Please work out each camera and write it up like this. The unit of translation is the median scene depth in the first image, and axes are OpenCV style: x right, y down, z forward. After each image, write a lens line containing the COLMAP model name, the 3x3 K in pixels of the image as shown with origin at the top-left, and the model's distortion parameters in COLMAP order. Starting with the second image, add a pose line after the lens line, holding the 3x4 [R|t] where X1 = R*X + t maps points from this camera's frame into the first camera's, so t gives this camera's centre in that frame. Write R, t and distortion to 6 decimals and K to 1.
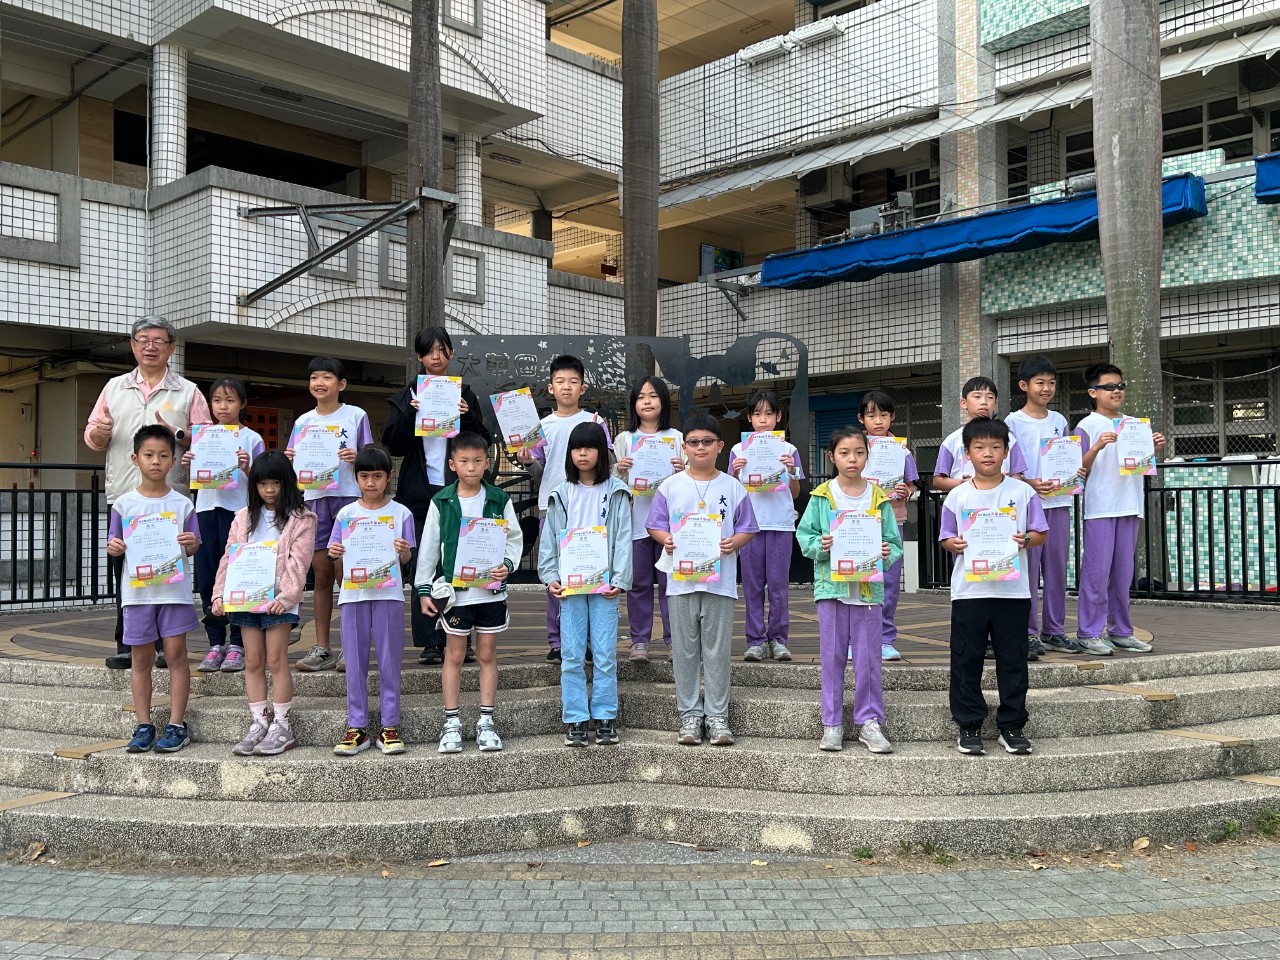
lens RADIAL K [[1149.1, 0, 628.4], [0, 1149.1, 483.4], [0, 0, 1]] dist [0.104392, -0.211352]
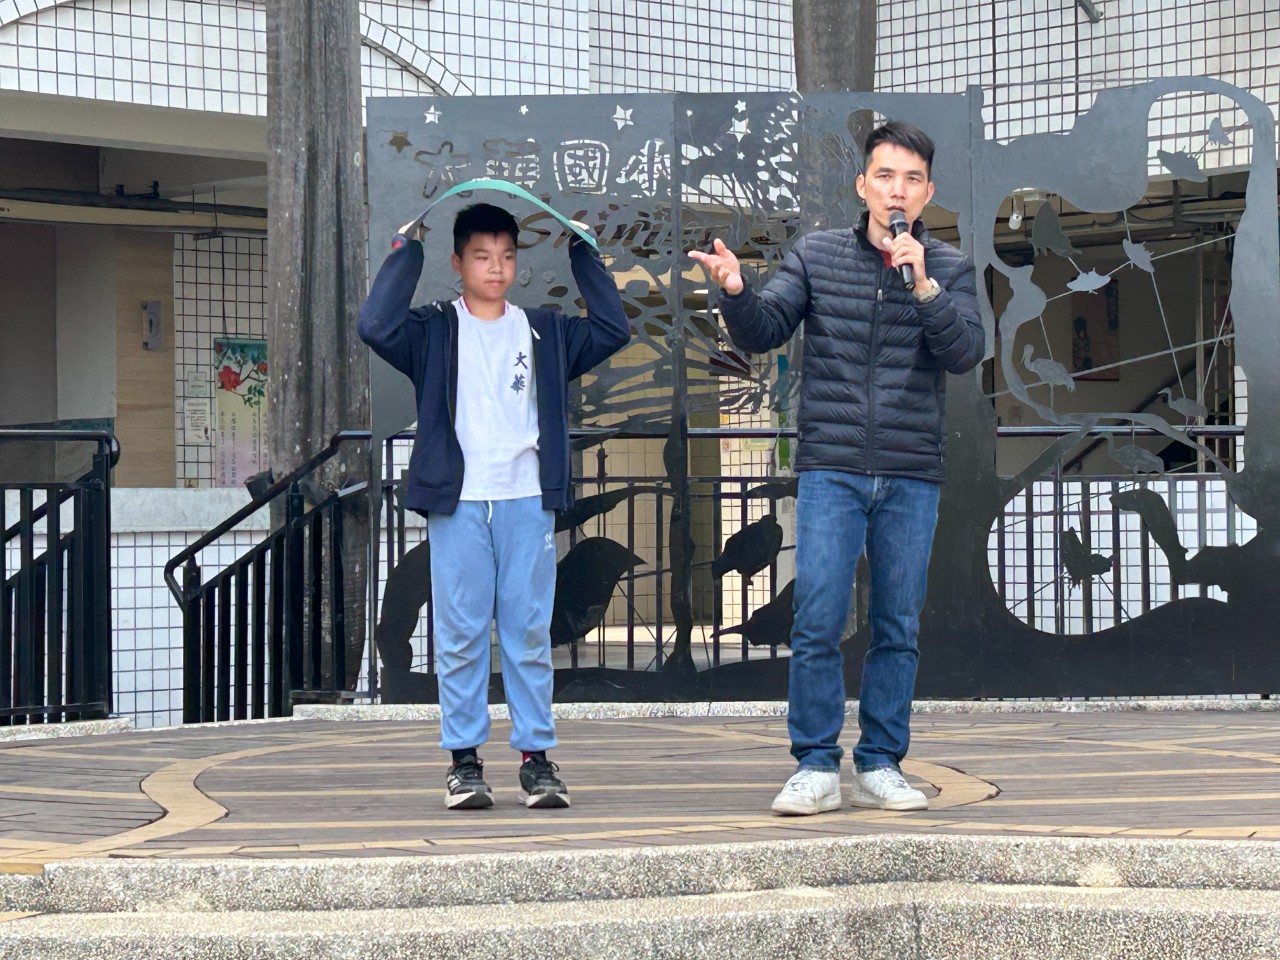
lens RADIAL K [[3298.3, 0, 663.8], [0, 3298.3, 445.4], [0, 0, 1]] dist [0.212959, -0.718319]
pose [[0.999766, -0.011809, -0.018146, -0.032325], [0.011787, 0.999930, -0.001319, -0.001784], [0.018160, 0.001105, 0.999834, -0.142340]]
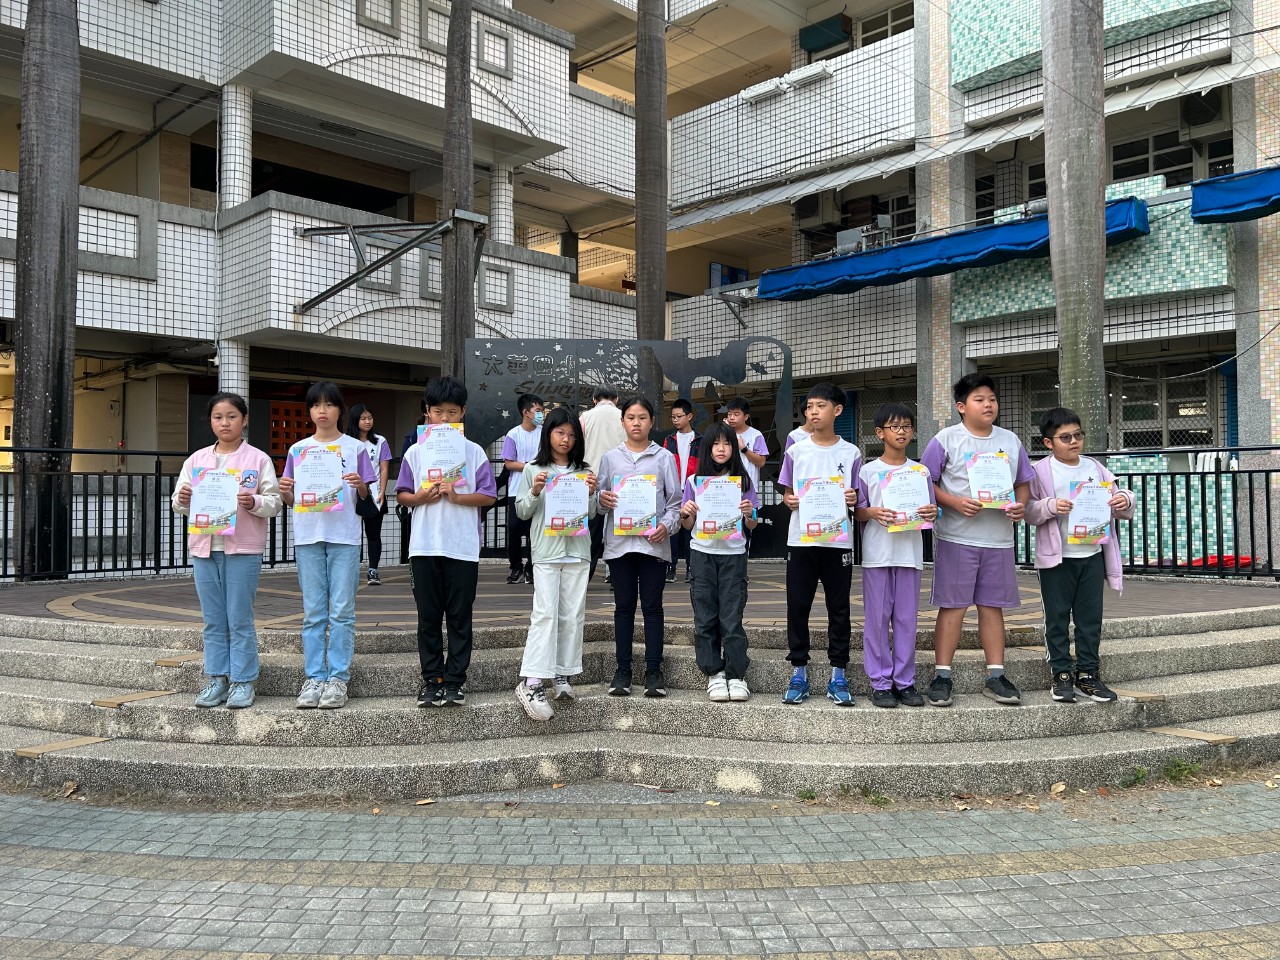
lens RADIAL K [[1003.0, 0, 646.6], [0, 1003.0, 475.0], [0, 0, 1]] dist [0.101077, -0.198277]
pose [[0.999949, 0.002324, -0.009866, 0.018666], [-0.002319, 0.999997, 0.000522, 0.003673], [0.009867, -0.000499, 0.999951, 0.008722]]
